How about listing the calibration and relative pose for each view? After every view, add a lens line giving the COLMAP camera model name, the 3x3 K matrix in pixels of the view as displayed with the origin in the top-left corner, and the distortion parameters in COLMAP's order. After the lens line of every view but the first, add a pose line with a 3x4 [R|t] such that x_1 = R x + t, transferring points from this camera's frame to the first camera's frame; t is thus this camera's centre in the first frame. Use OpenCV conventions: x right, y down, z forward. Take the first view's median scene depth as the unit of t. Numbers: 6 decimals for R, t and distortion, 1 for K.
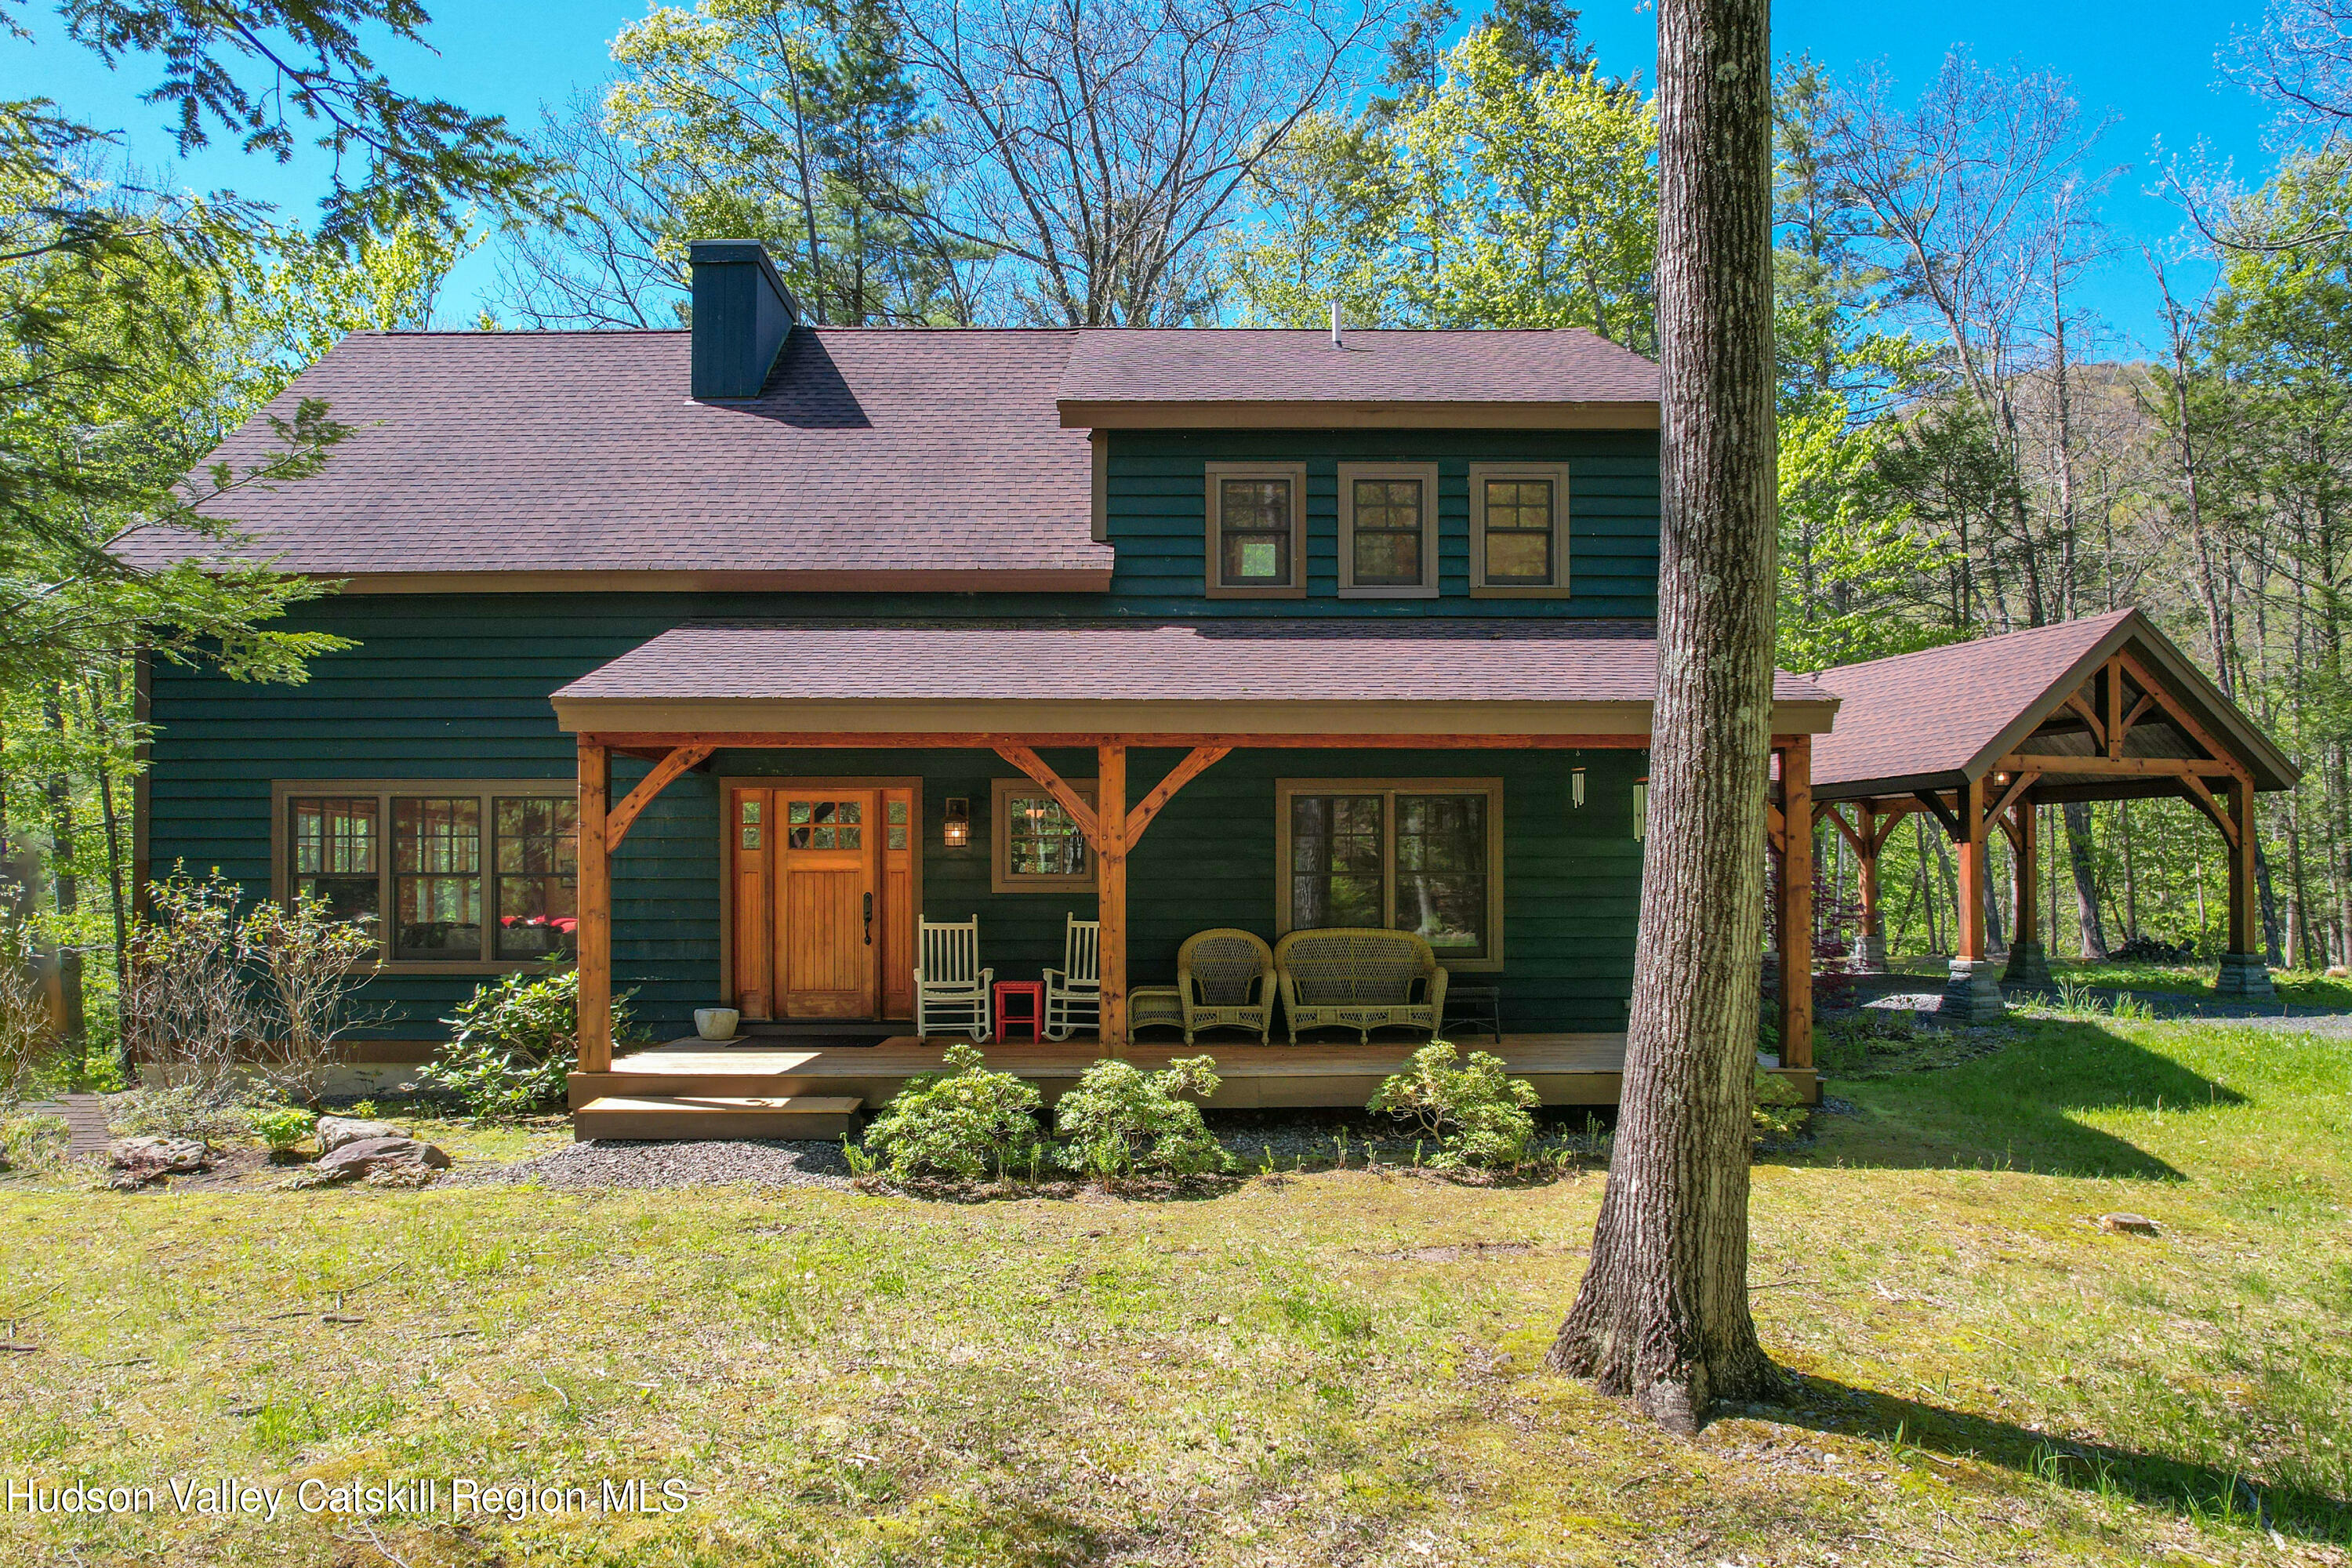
lens RADIAL K [[1570.9, 0, 1177.2], [0, 1570.9, 875.6], [0, 0, 1]] dist [-0.082476, 0.085901]
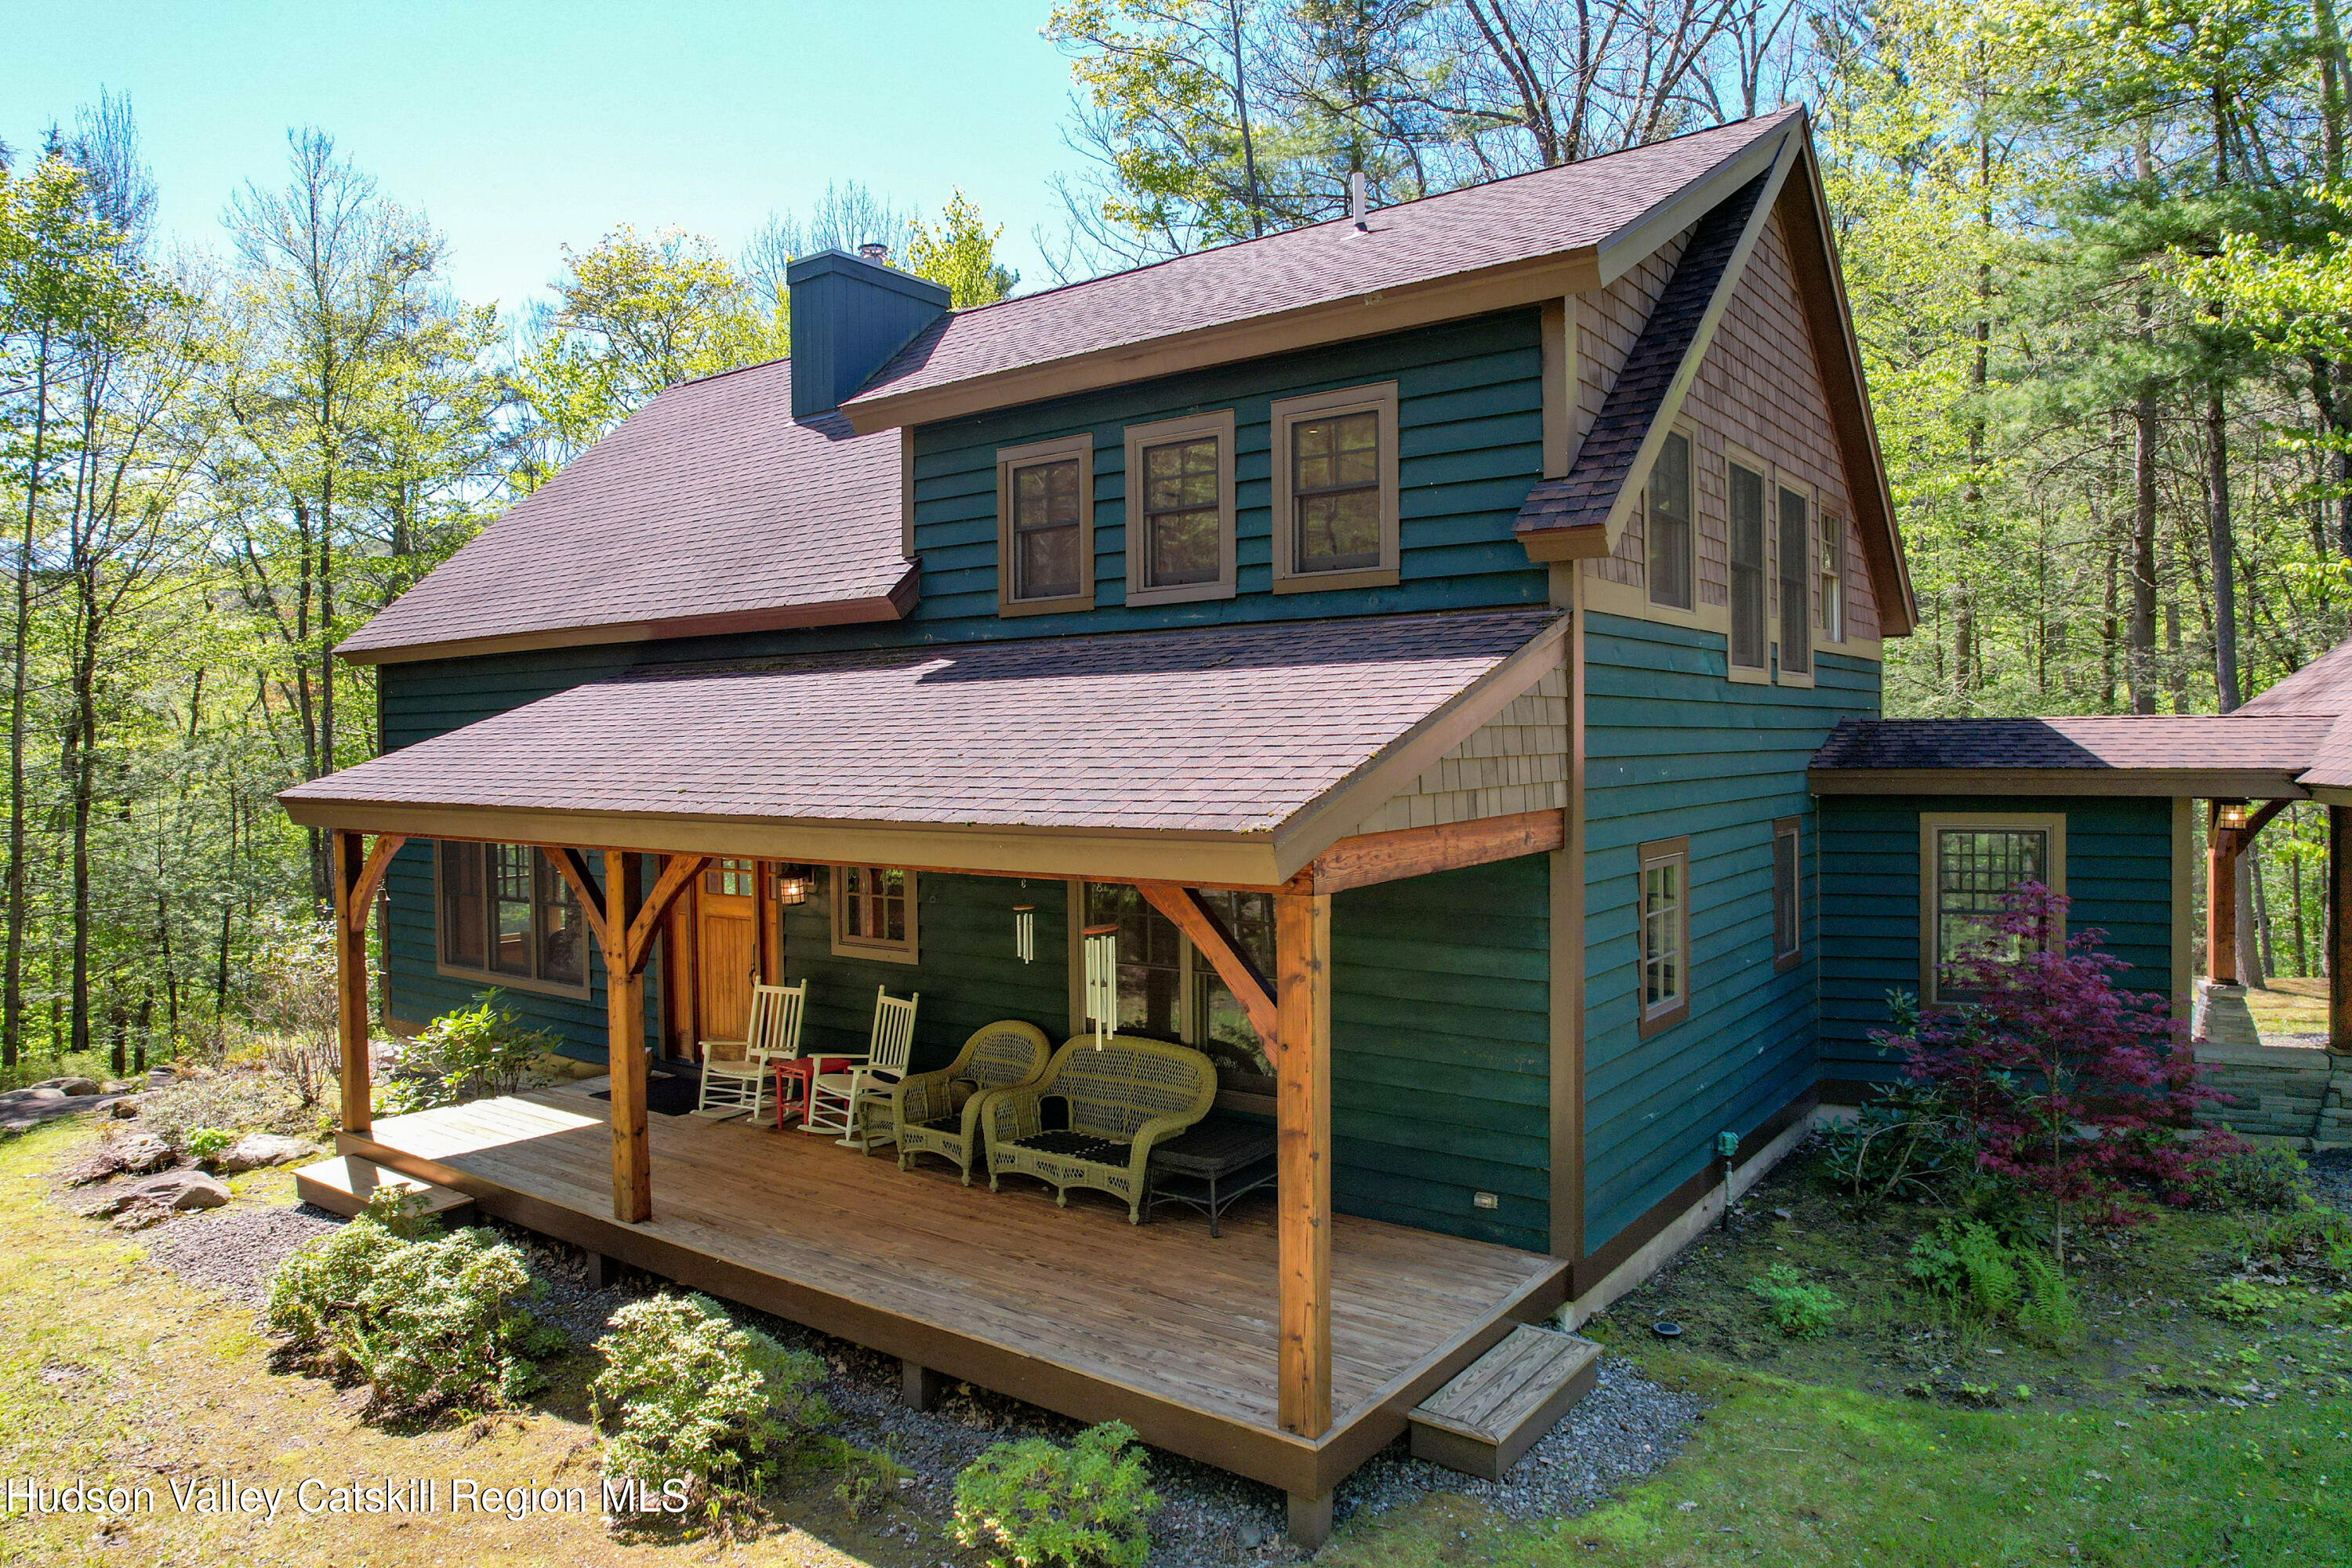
lens RADIAL K [[1508.3, 0, 1176.0], [0, 1508.3, 784.0], [0, 0, 1]] dist [-0.078876, 0.073939]
pose [[0.796604, 0.010867, -0.604403, 0.568742], [0.010634, 0.999432, 0.031986, -0.114319], [0.604408, -0.031908, 0.796036, 0.427806]]
